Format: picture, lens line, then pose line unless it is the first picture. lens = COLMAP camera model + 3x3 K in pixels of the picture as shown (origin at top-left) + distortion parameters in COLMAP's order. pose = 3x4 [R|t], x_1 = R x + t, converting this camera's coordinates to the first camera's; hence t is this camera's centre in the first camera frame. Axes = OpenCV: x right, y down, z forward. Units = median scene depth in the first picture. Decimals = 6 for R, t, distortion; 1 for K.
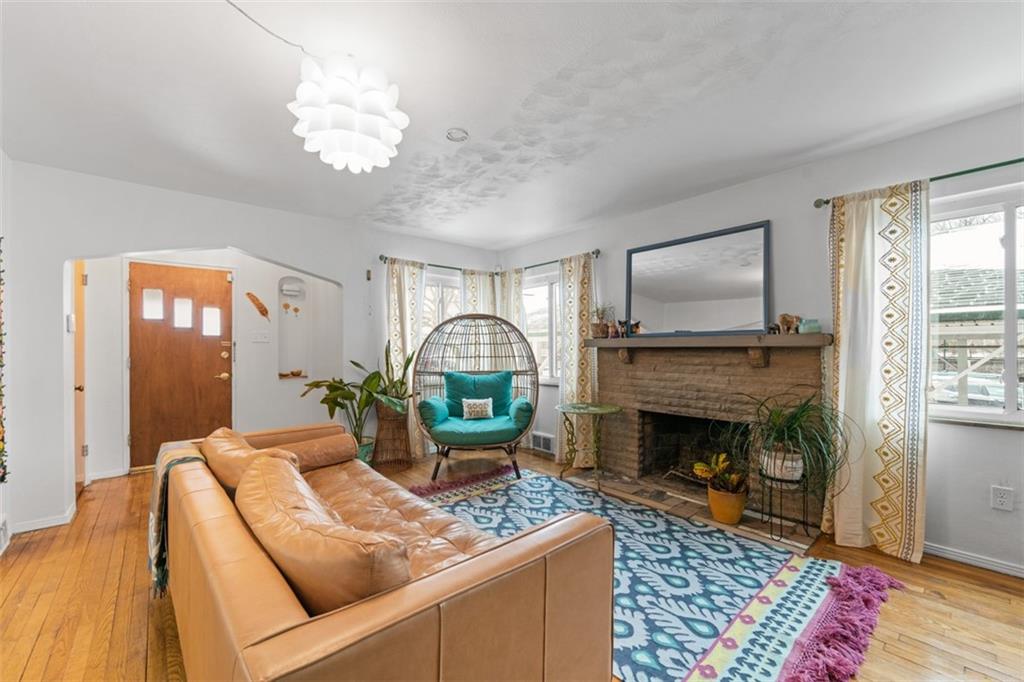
lens RADIAL K [[409.4, 0, 512.2], [0, 409.4, 343.4], [0, 0, 1]] dist [-0.001023, -0.000291]
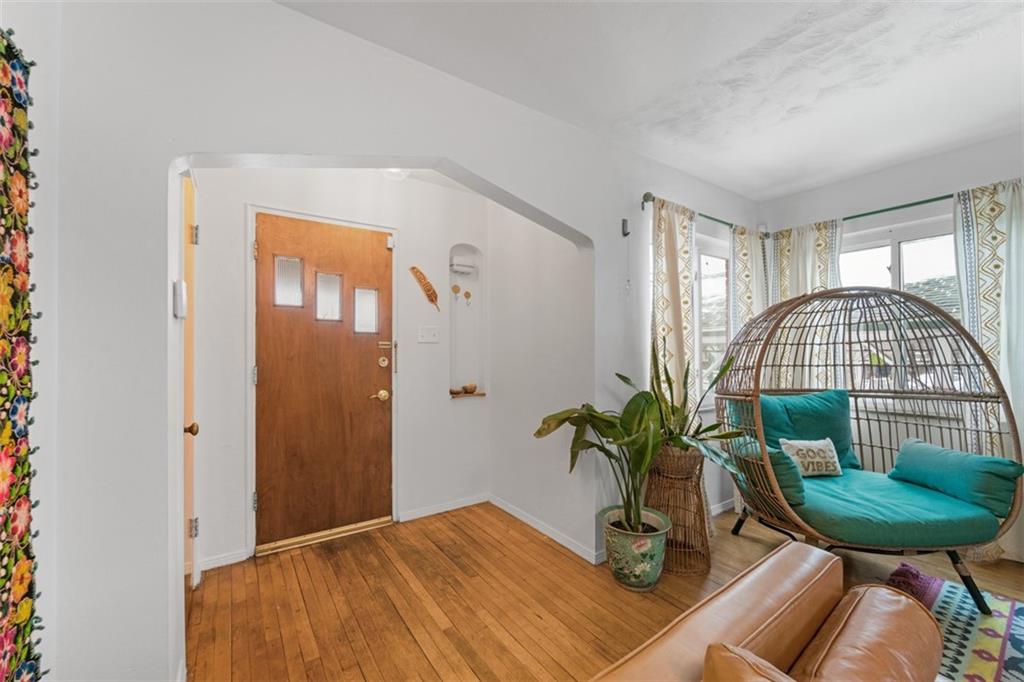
lens RADIAL K [[409.4, 0, 511.4], [0, 409.4, 344.5], [0, 0, 1]] dist [-0.001023, -0.000291]
pose [[0.993880, -0.002925, -0.110422, -0.442666], [0.002246, 0.999978, -0.006273, 0.004632], [0.110438, 0.005987, 0.993865, 0.391207]]
